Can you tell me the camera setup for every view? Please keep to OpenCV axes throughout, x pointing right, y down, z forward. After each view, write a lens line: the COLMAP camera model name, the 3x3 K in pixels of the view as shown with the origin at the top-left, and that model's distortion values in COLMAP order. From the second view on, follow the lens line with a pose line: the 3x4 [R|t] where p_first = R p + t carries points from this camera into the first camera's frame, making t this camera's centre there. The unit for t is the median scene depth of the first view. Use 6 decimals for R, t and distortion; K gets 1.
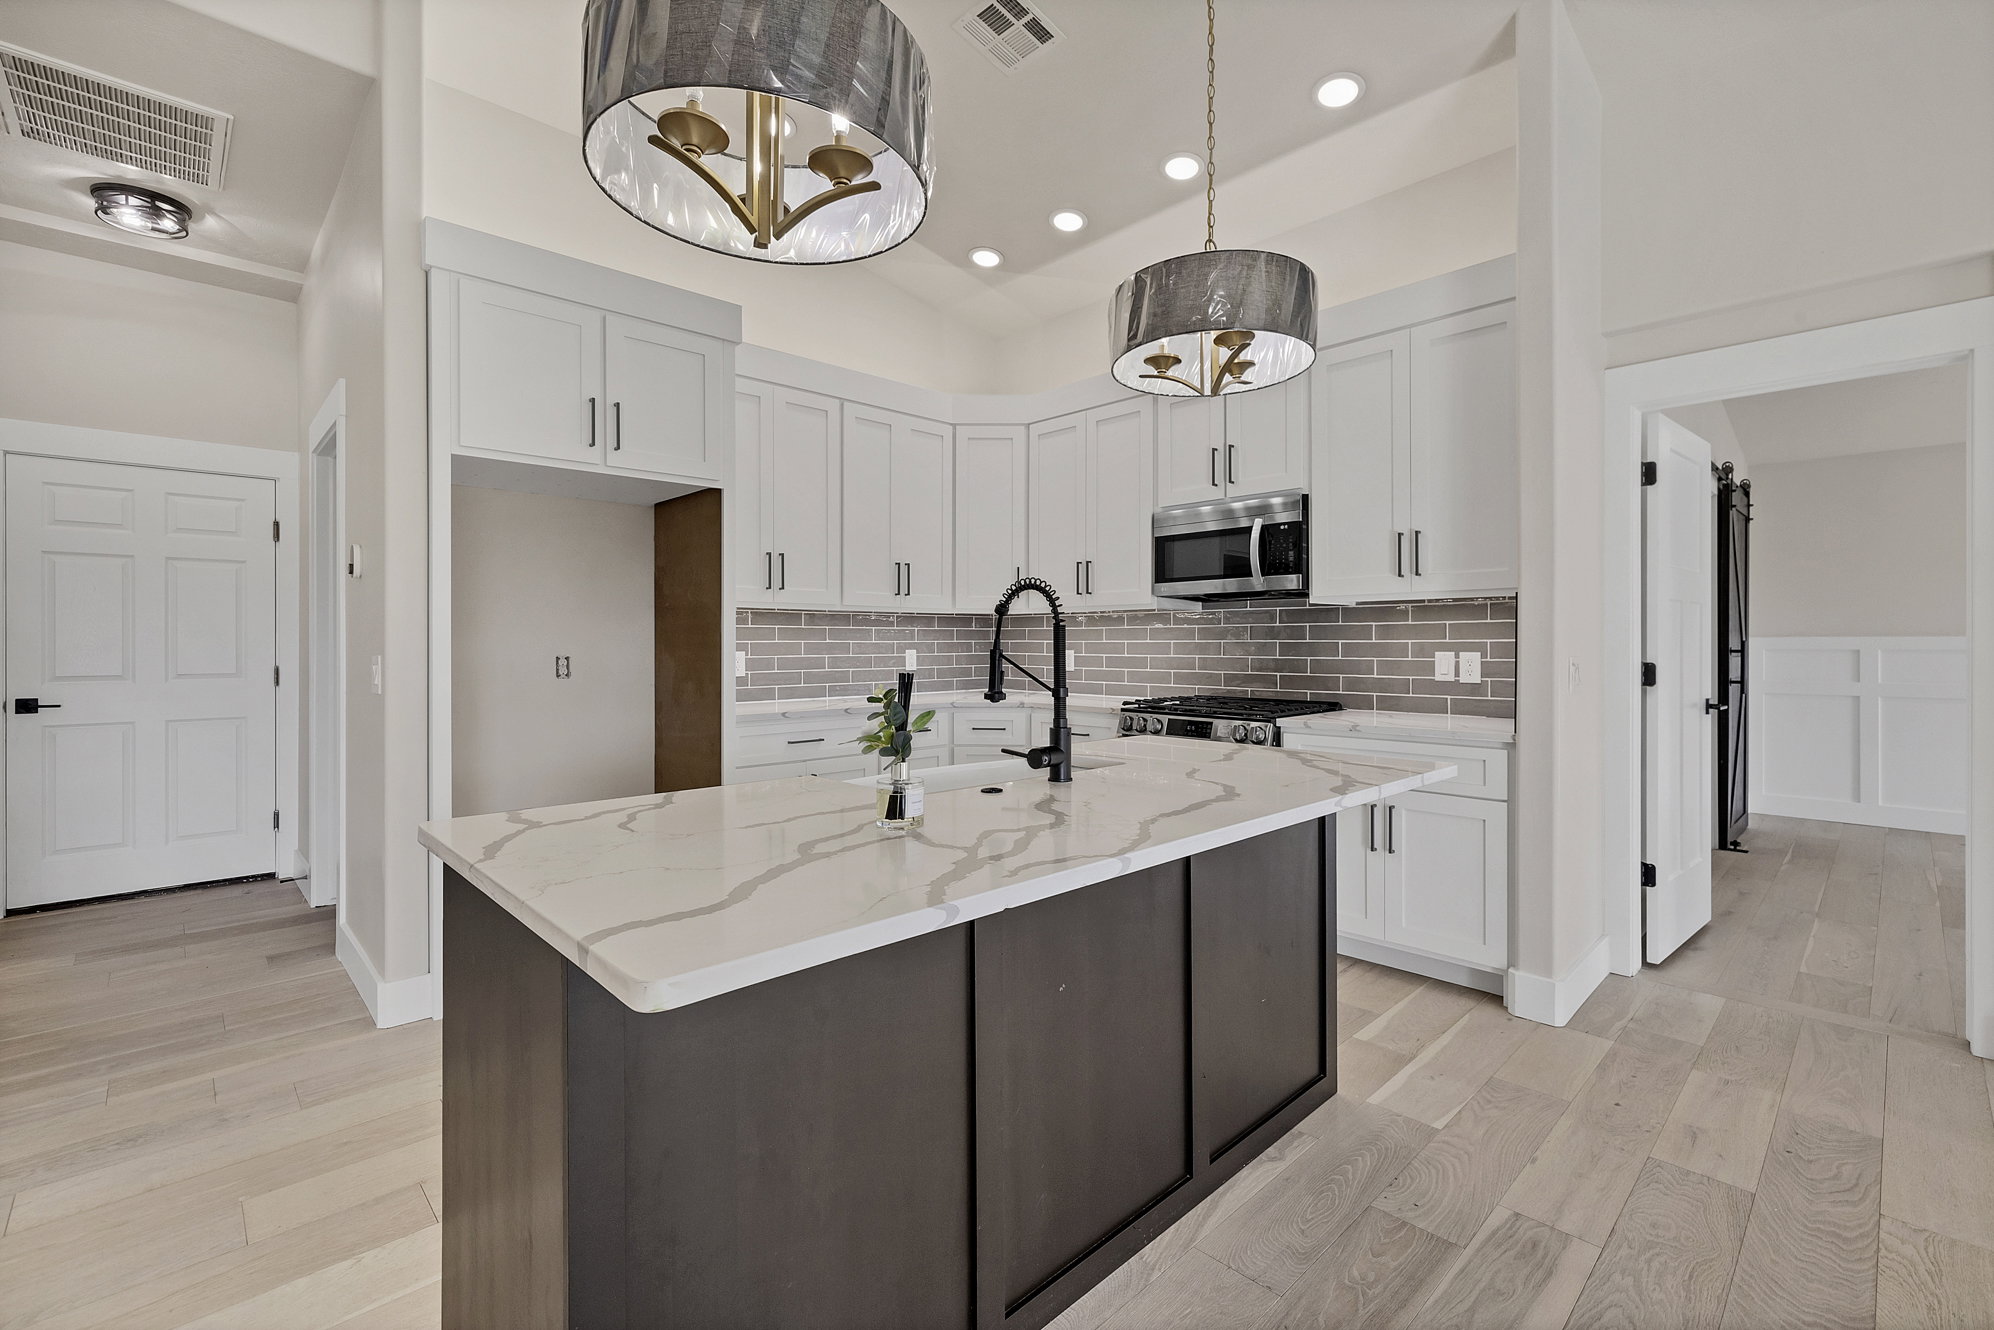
lens RADIAL K [[862.9, 0, 998.7], [0, 862.9, 649.0], [0, 0, 1]] dist [0.003592, 0.000337]
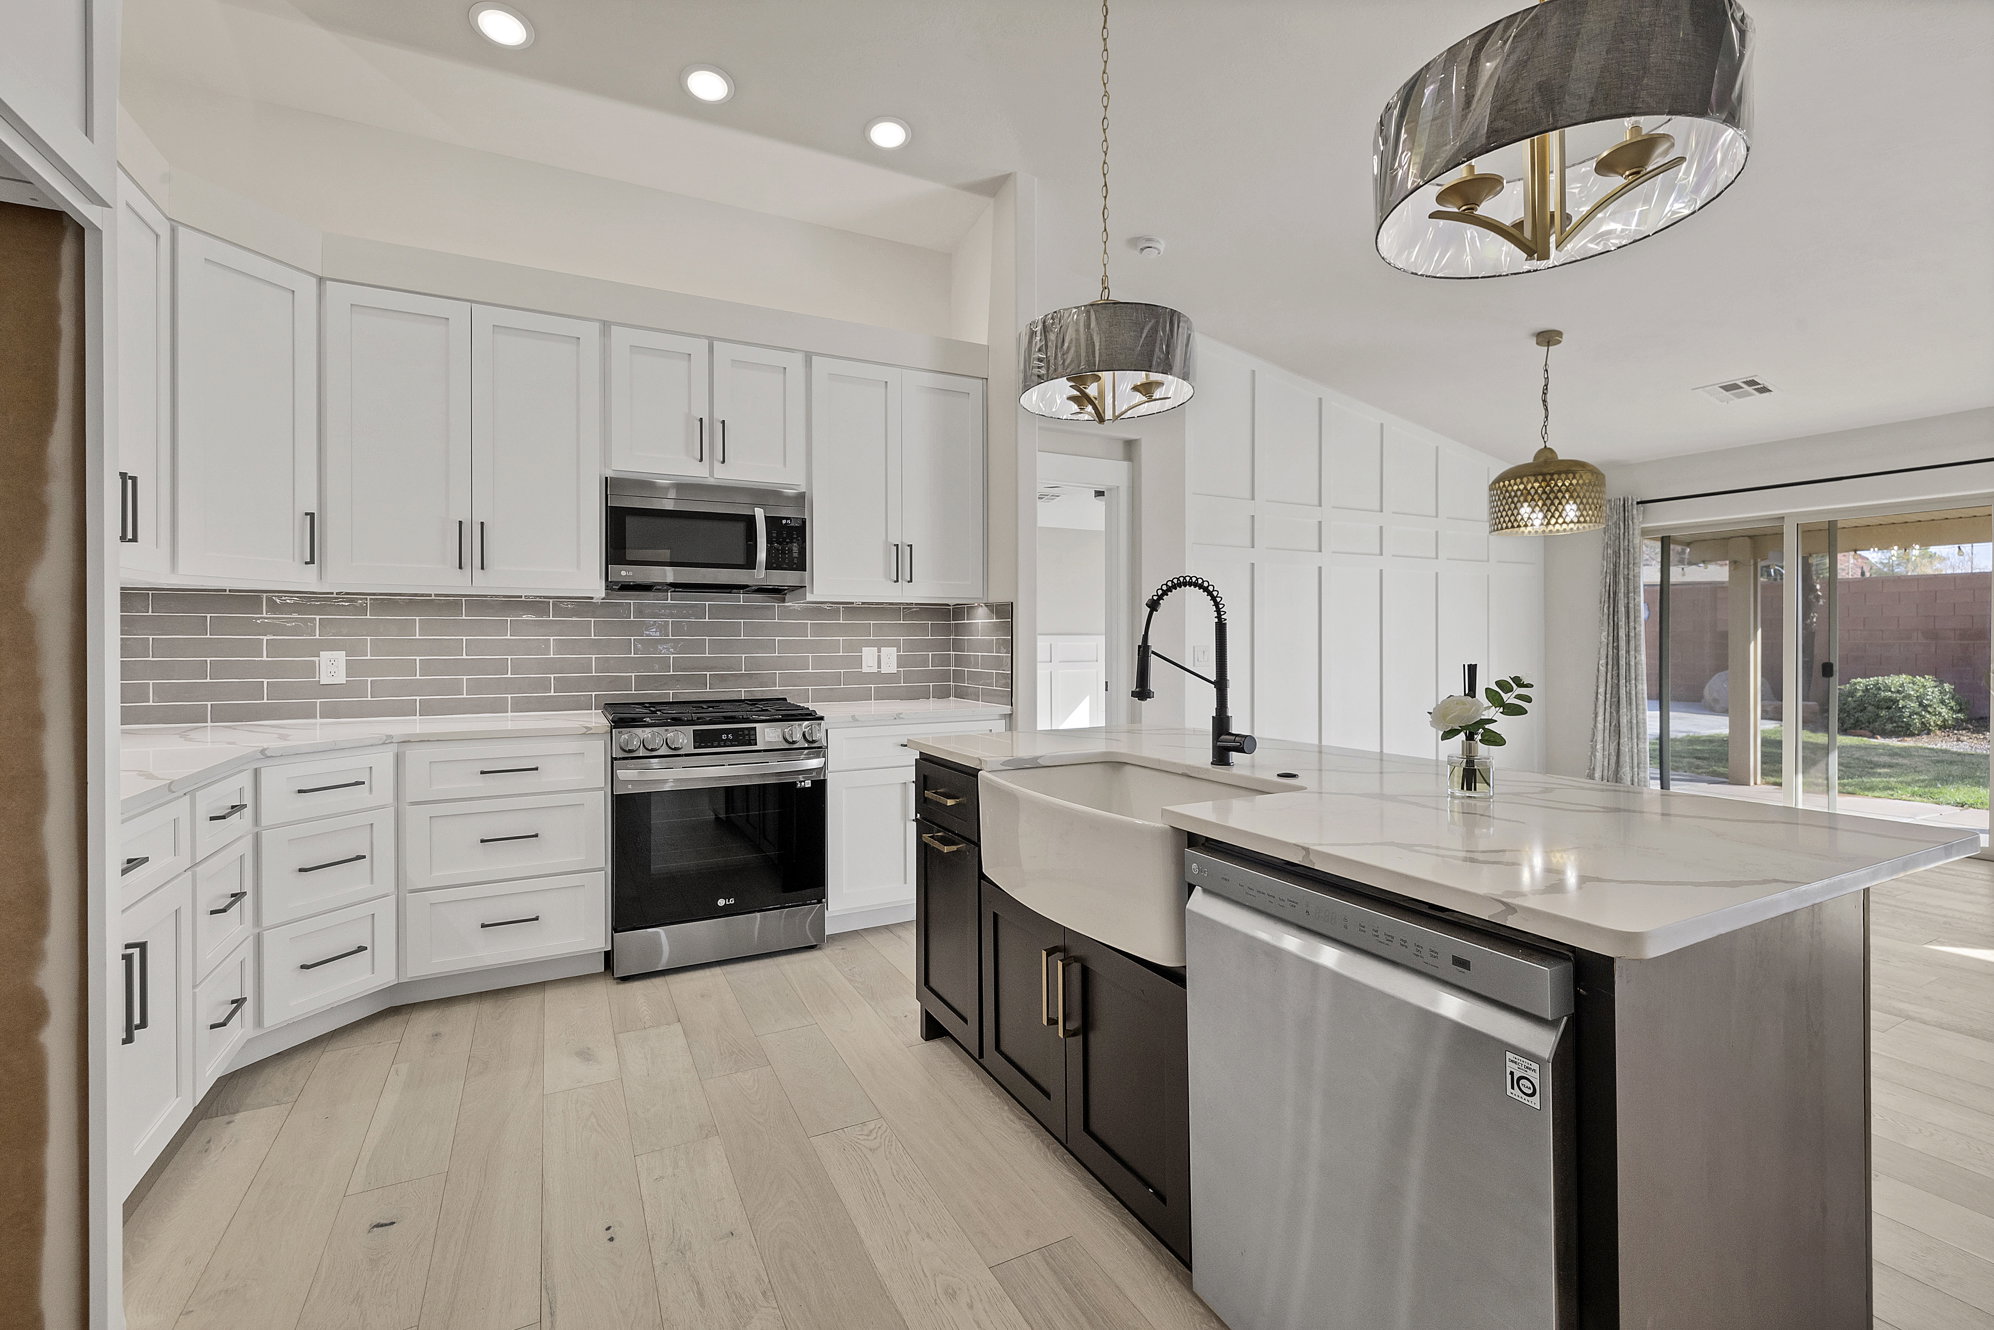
lens RADIAL K [[862.9, 0, 996.0], [0, 862.9, 649.7], [0, 0, 1]] dist [0.003592, 0.000337]
pose [[0.279562, -0.010619, 0.960069, -0.551864], [0.007205, 0.999934, 0.008962, -0.002846], [-0.960101, 0.004412, 0.279620, 0.503361]]
